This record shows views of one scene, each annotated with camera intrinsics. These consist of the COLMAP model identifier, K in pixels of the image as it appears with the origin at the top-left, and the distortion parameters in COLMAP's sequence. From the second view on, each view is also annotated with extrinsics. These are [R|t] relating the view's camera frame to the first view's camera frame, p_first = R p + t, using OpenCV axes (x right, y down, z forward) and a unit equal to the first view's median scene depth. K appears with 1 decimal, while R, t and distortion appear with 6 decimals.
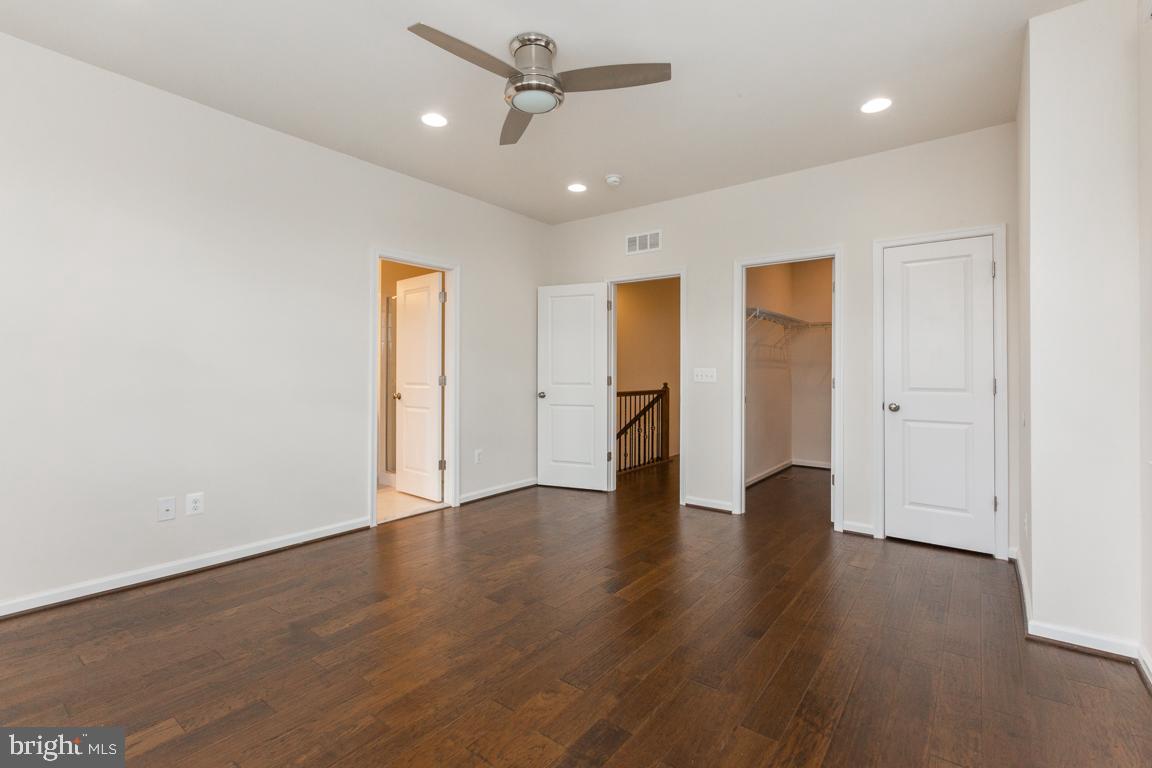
lens RADIAL K [[521.6, 0, 584.9], [0, 521.6, 378.2], [0, 0, 1]] dist [0.001948, 0.000265]
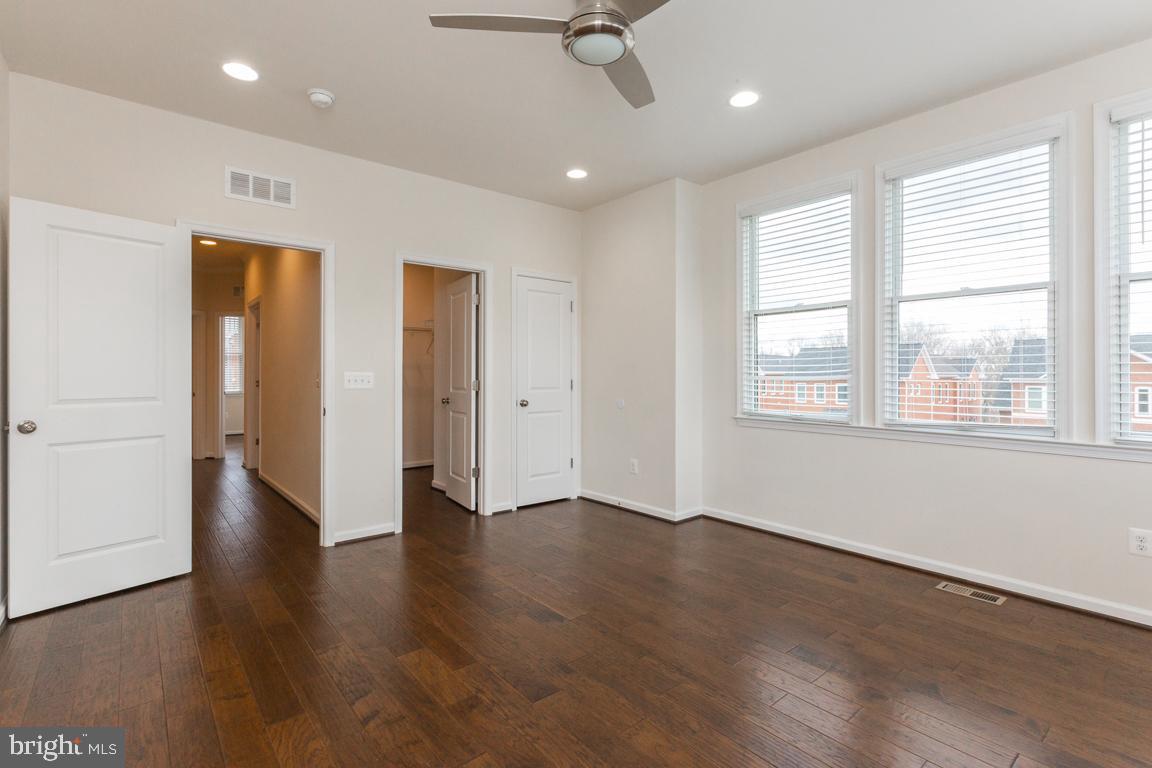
lens RADIAL K [[530.6, 0, 576.0], [0, 530.6, 384.0], [0, 0, 1]] dist [0.002370, 0.000257]
pose [[0.236903, -0.016150, 0.971399, -0.622856], [0.020152, 0.999728, 0.011706, -0.002299], [-0.971324, 0.016803, 0.237164, 0.570706]]
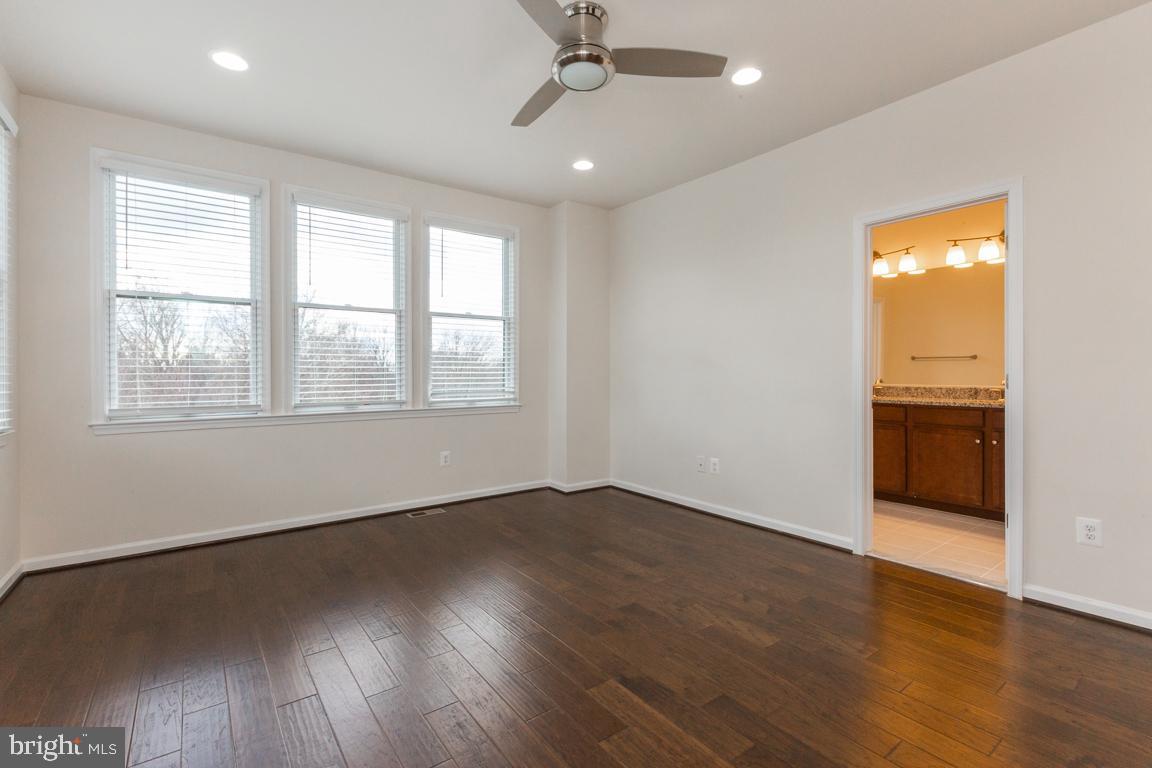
lens RADIAL K [[530.6, 0, 576.0], [0, 530.6, 384.0], [0, 0, 1]] dist [0.002370, 0.000257]
pose [[-0.295462, 0.013189, -0.955263, 0.554441], [-0.014015, 0.999737, 0.018138, 0.005593], [0.955252, 0.018747, -0.295200, 0.862850]]
